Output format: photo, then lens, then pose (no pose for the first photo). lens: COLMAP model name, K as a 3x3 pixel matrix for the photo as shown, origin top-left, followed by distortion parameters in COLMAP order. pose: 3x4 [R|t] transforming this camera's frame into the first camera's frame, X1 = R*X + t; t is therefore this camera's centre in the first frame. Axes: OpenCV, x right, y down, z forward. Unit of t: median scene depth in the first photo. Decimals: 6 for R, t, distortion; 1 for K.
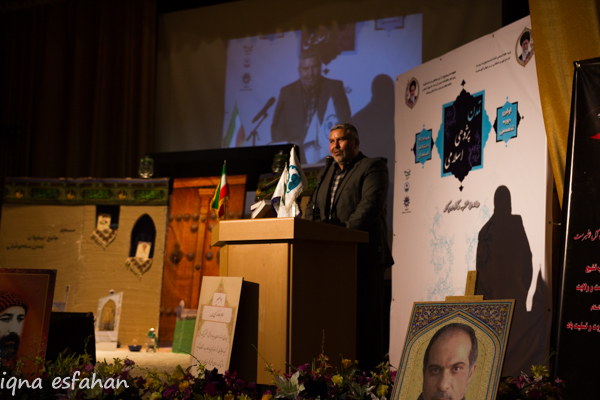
lens RADIAL K [[930.0, 0, 300.0], [0, 930.0, 200.0], [0, 0, 1]] dist [0.122013, 0.046135]
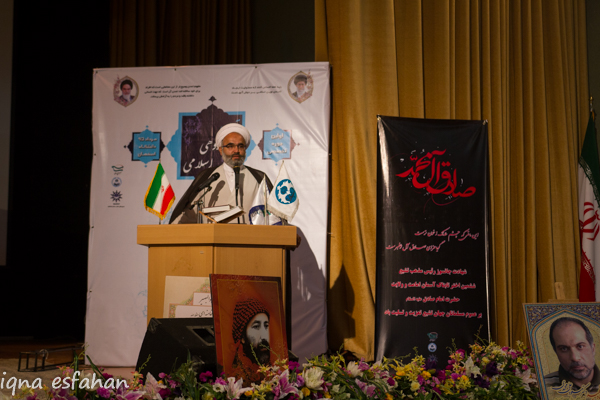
lens RADIAL K [[983.9, 0, 300.0], [0, 983.9, 200.0], [0, 0, 1]] dist [0.052638, 0.119245]
pose [[0.549198, 0.061898, 0.833397, -0.747520], [-0.093298, 0.995560, -0.012461, 0.000691], [-0.830468, -0.070910, 0.552534, 0.250719]]
